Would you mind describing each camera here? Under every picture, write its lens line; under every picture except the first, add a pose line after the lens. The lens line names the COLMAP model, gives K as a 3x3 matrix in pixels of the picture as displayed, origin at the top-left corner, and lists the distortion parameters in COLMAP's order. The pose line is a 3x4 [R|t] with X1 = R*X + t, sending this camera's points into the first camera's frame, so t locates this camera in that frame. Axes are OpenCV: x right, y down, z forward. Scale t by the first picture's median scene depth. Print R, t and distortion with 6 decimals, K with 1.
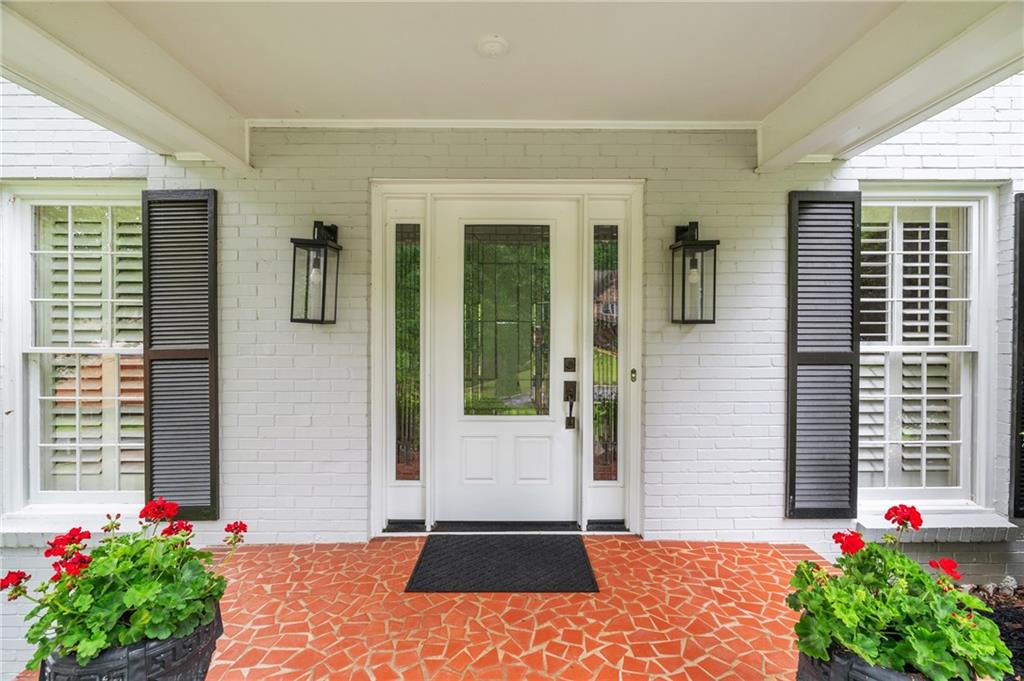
lens RADIAL K [[469.1, 0, 512.0], [0, 469.1, 340.5], [0, 0, 1]] dist [0.000528, -0.000032]
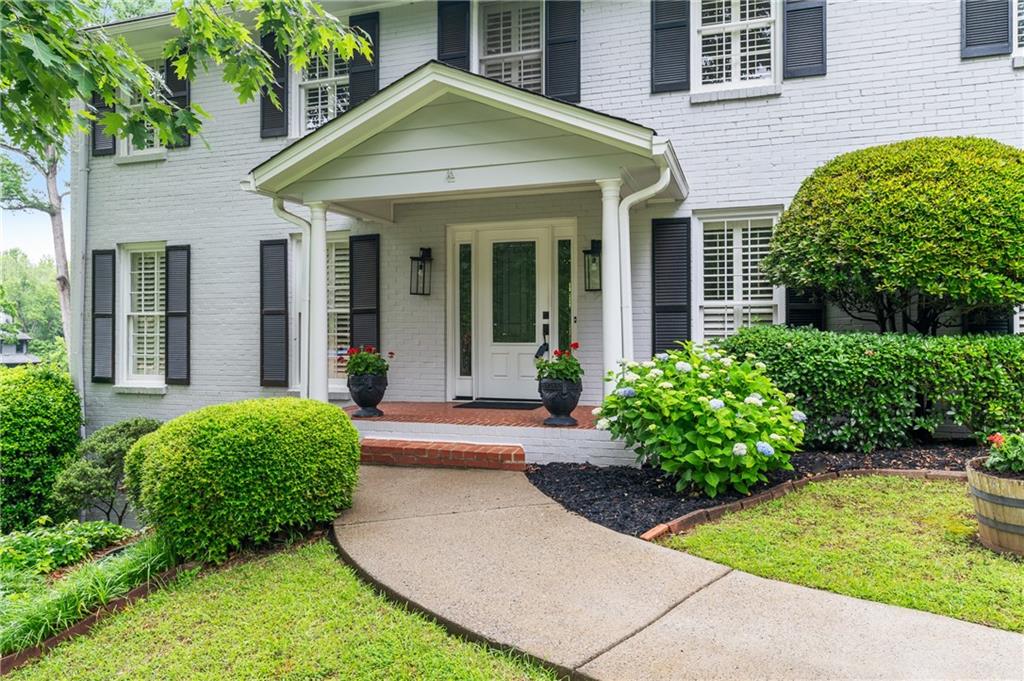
lens RADIAL K [[663.3, 0, 512.0], [0, 663.3, 340.5], [0, 0, 1]] dist [-0.001560, -0.000225]
pose [[0.947375, -0.000695, -0.320124, 0.884170], [-0.002772, 0.999942, -0.010373, 0.188712], [0.320113, 0.010714, 0.947319, -1.622290]]
